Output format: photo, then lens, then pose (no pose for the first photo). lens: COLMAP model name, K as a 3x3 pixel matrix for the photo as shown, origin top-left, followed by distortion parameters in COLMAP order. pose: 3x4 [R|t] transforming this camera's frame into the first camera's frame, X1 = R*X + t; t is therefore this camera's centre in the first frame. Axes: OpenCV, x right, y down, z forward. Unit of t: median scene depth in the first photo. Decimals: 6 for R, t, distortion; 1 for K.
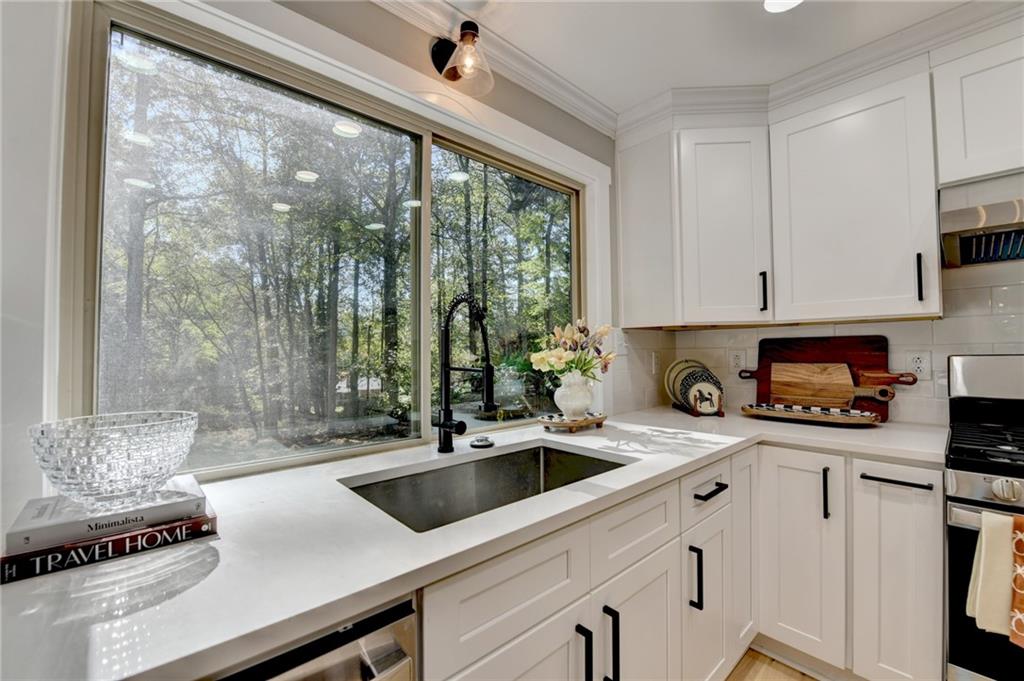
lens RADIAL K [[411.3, 0, 503.5], [0, 411.3, 340.8], [0, 0, 1]] dist [-0.014738, -0.002193]
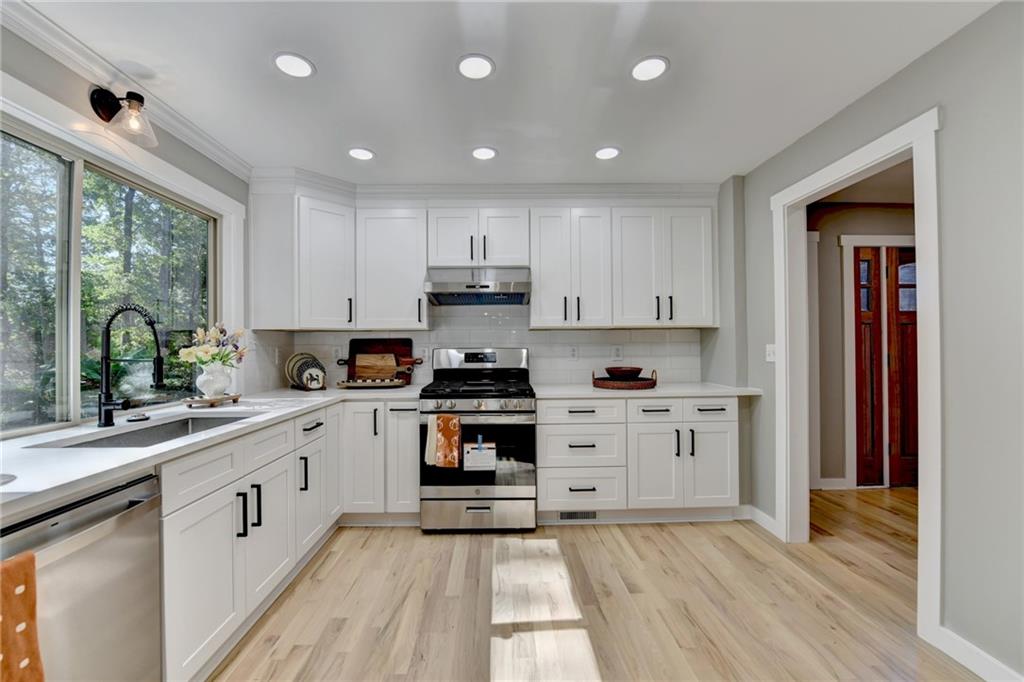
lens RADIAL K [[411.6, 0, 502.8], [0, 411.6, 341.5], [0, 0, 1]] dist [-0.013685, -0.002573]
pose [[0.648867, 0.008379, 0.760855, -0.234145], [-0.016910, 0.999851, 0.003410, -0.013470], [-0.760714, -0.015078, 0.648912, -0.578271]]
